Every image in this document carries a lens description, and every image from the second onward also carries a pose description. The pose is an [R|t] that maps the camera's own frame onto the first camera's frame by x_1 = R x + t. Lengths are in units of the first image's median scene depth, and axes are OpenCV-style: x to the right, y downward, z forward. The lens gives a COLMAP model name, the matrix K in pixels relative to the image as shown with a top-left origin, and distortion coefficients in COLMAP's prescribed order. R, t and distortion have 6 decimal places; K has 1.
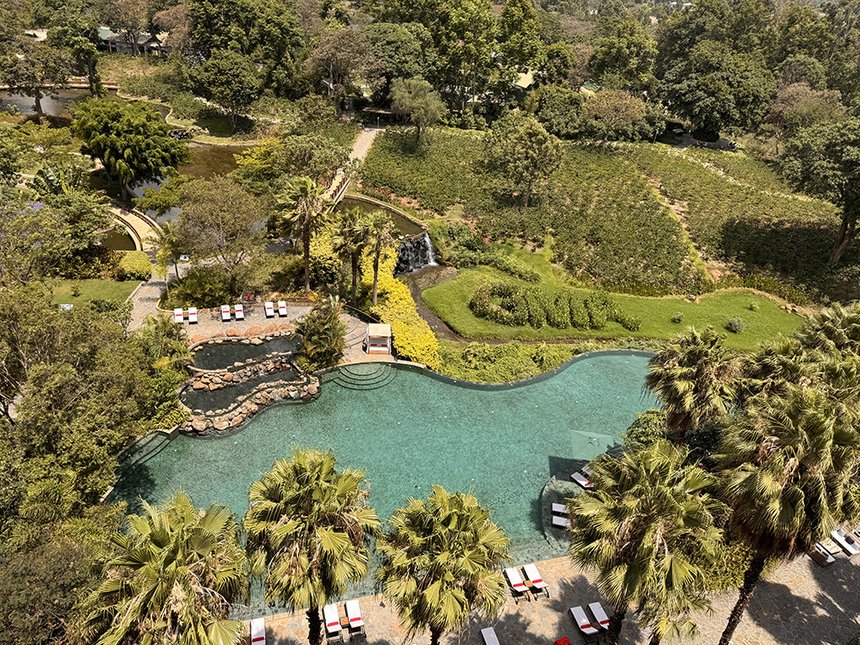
lens RADIAL K [[607.4, 0, 433.7], [0, 607.4, 325.5], [0, 0, 1]] dist [0.004187, -0.006891]
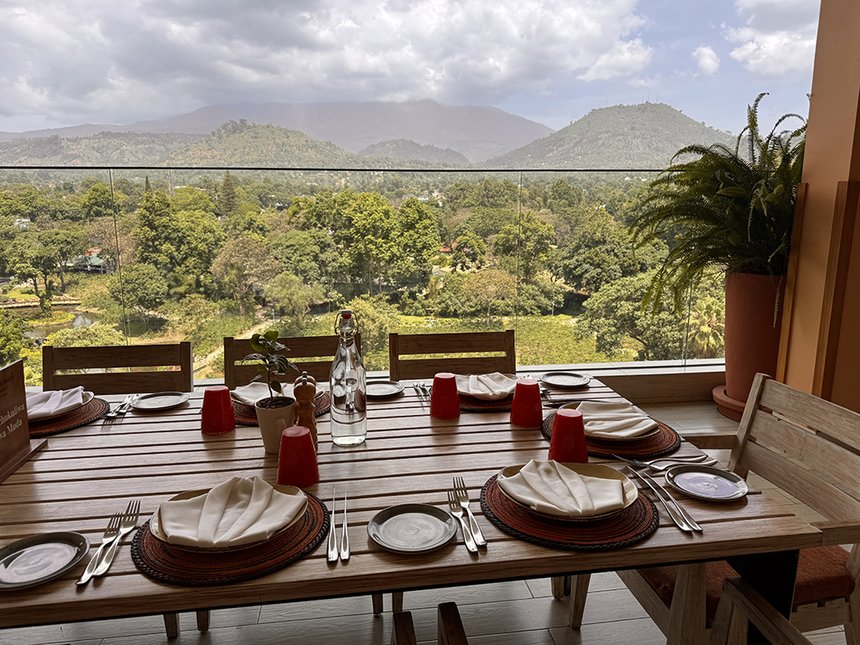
lens RADIAL K [[607.4, 0, 430.8], [0, 607.4, 321.3], [0, 0, 1]] dist [0.004187, -0.006891]
pose [[0.987738, -0.067330, -0.140858, 0.316776], [0.020022, 0.949406, -0.313413, 0.020772], [0.154833, 0.306749, 0.939112, 0.028735]]
